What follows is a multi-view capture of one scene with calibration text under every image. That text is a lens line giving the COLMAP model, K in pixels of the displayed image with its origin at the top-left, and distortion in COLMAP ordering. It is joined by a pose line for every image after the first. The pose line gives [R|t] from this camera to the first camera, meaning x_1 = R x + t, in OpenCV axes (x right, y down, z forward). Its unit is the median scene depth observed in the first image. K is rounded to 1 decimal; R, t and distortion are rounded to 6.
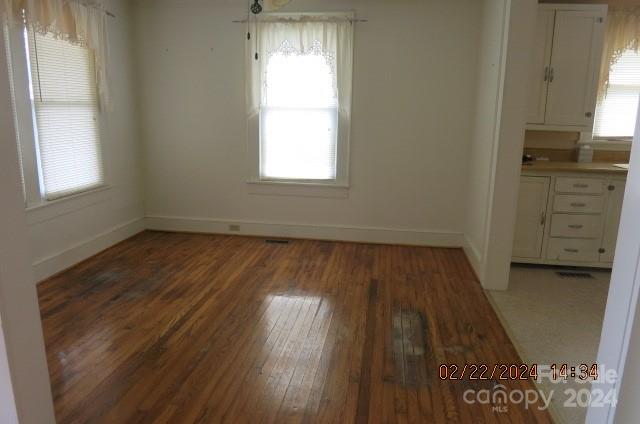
lens RADIAL K [[453.1, 0, 318.0], [0, 453.1, 212.7], [0, 0, 1]] dist [-0.045924, -0.003256]
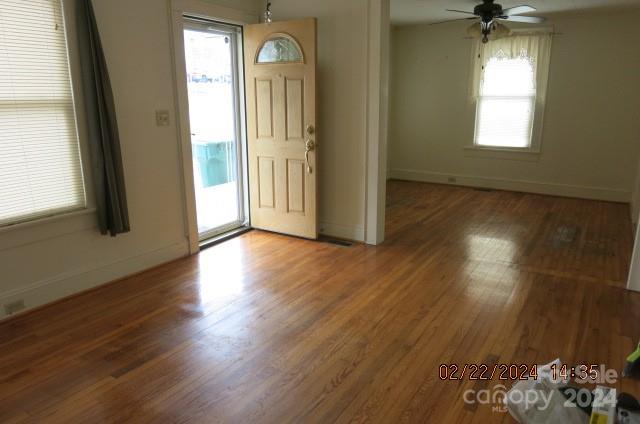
lens RADIAL K [[453.1, 0, 318.0], [0, 453.1, 212.7], [0, 0, 1]] dist [-0.045924, -0.003256]
pose [[0.911845, 0.083752, -0.401901, 0.015684], [-0.069944, 0.996350, 0.048938, 0.112948], [0.404532, -0.016513, 0.914375, -0.571173]]
